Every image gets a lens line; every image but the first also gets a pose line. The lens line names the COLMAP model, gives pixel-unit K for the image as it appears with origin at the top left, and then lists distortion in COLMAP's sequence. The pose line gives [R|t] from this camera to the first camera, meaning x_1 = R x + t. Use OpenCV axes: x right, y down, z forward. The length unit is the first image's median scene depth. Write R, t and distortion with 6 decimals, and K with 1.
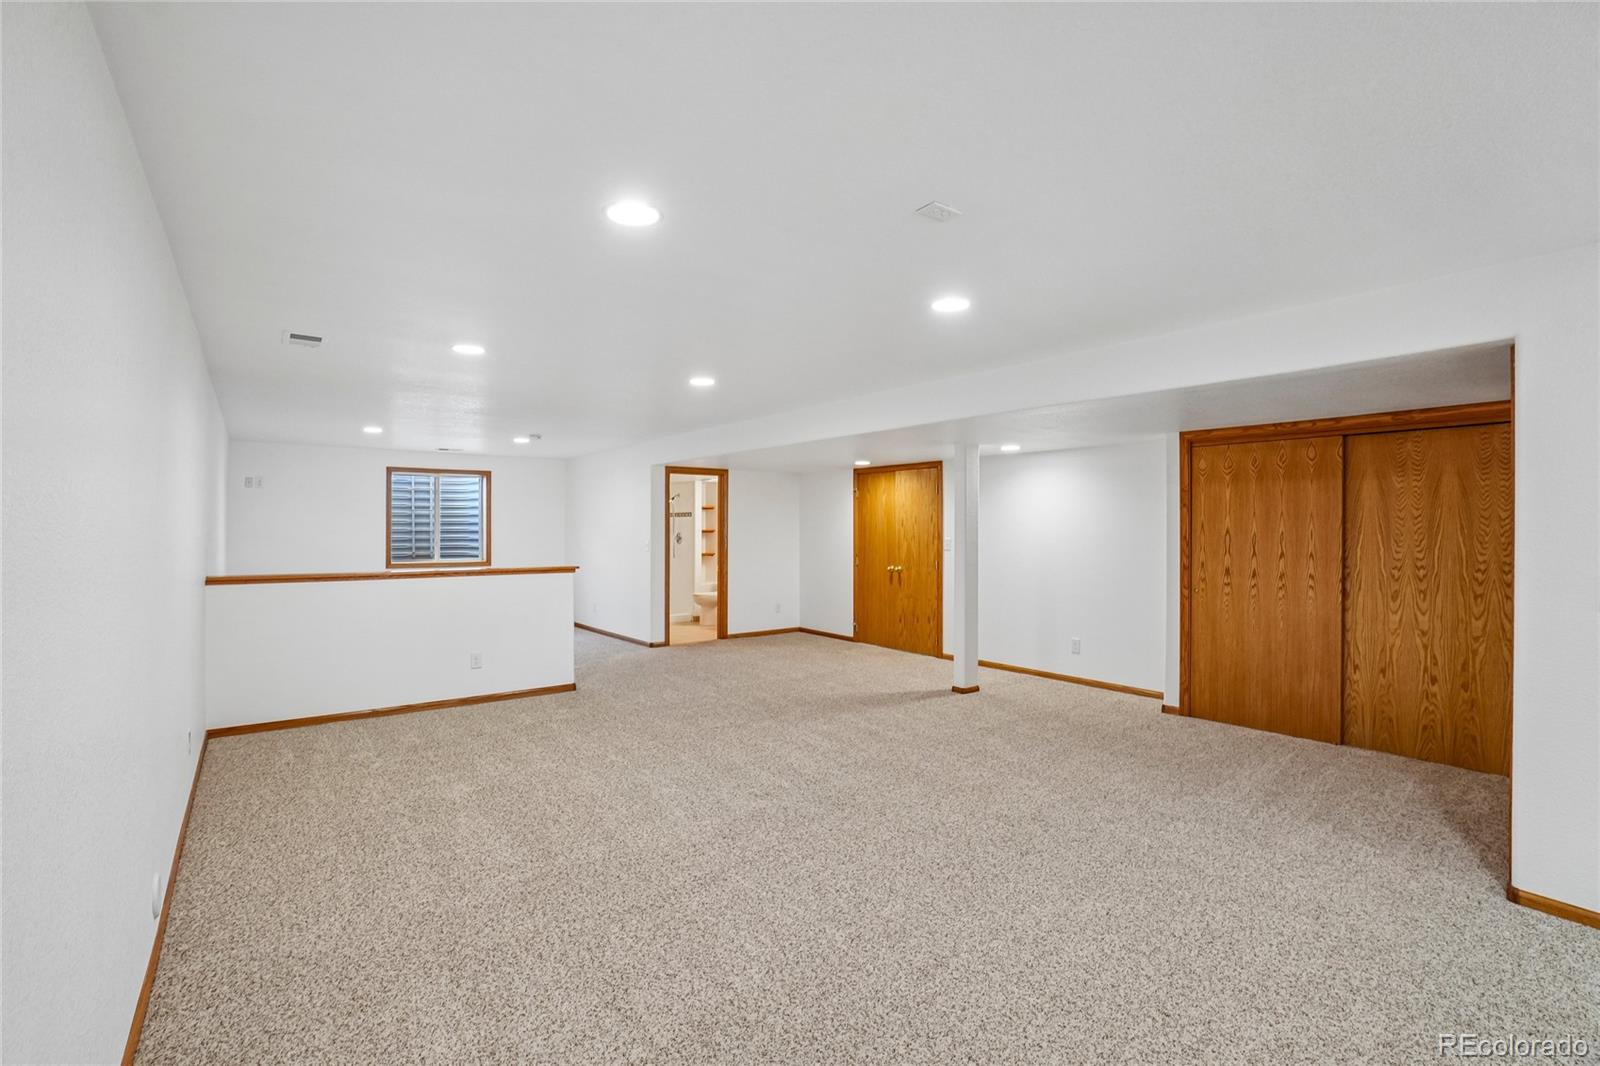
lens RADIAL K [[729.5, 0, 799.4], [0, 729.5, 526.4], [0, 0, 1]] dist [-0.000177, -0.000300]
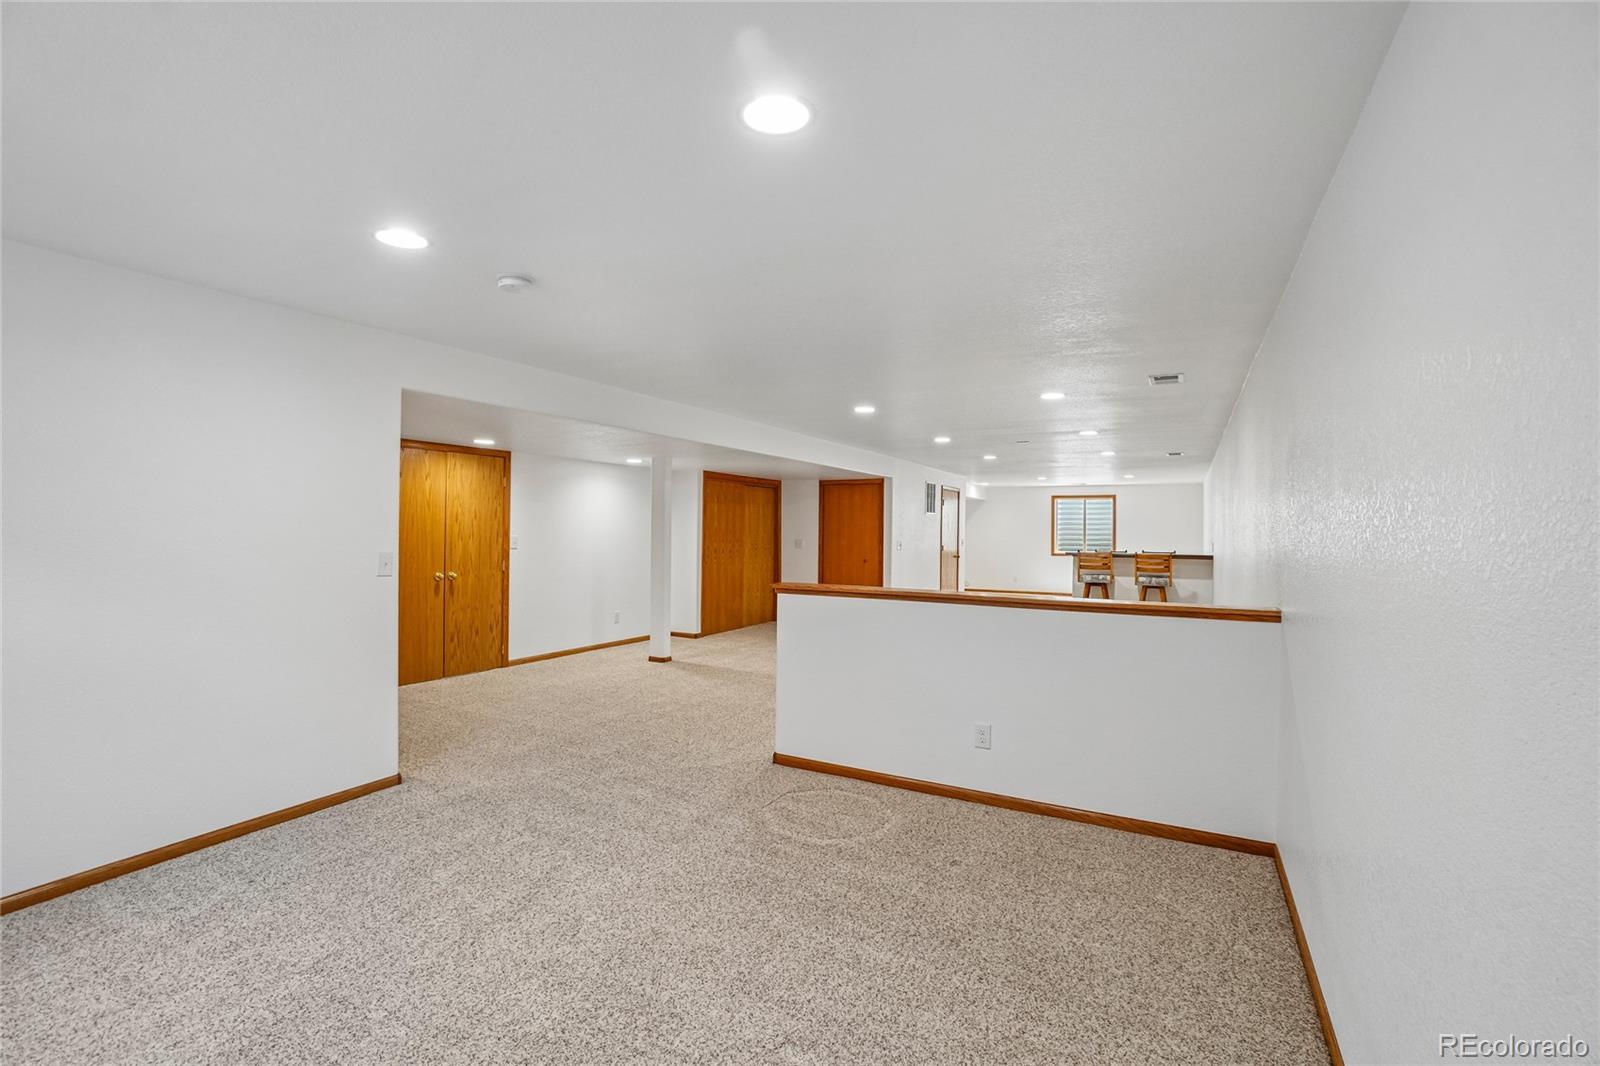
lens RADIAL K [[729.5, 0, 799.4], [0, 729.5, 526.4], [0, 0, 1]] dist [-0.000177, -0.000300]
pose [[-0.393611, -0.005426, 0.919261, -1.022053], [-0.015212, 0.999884, -0.000611, -0.000683], [-0.919151, -0.014224, -0.393648, 1.318554]]
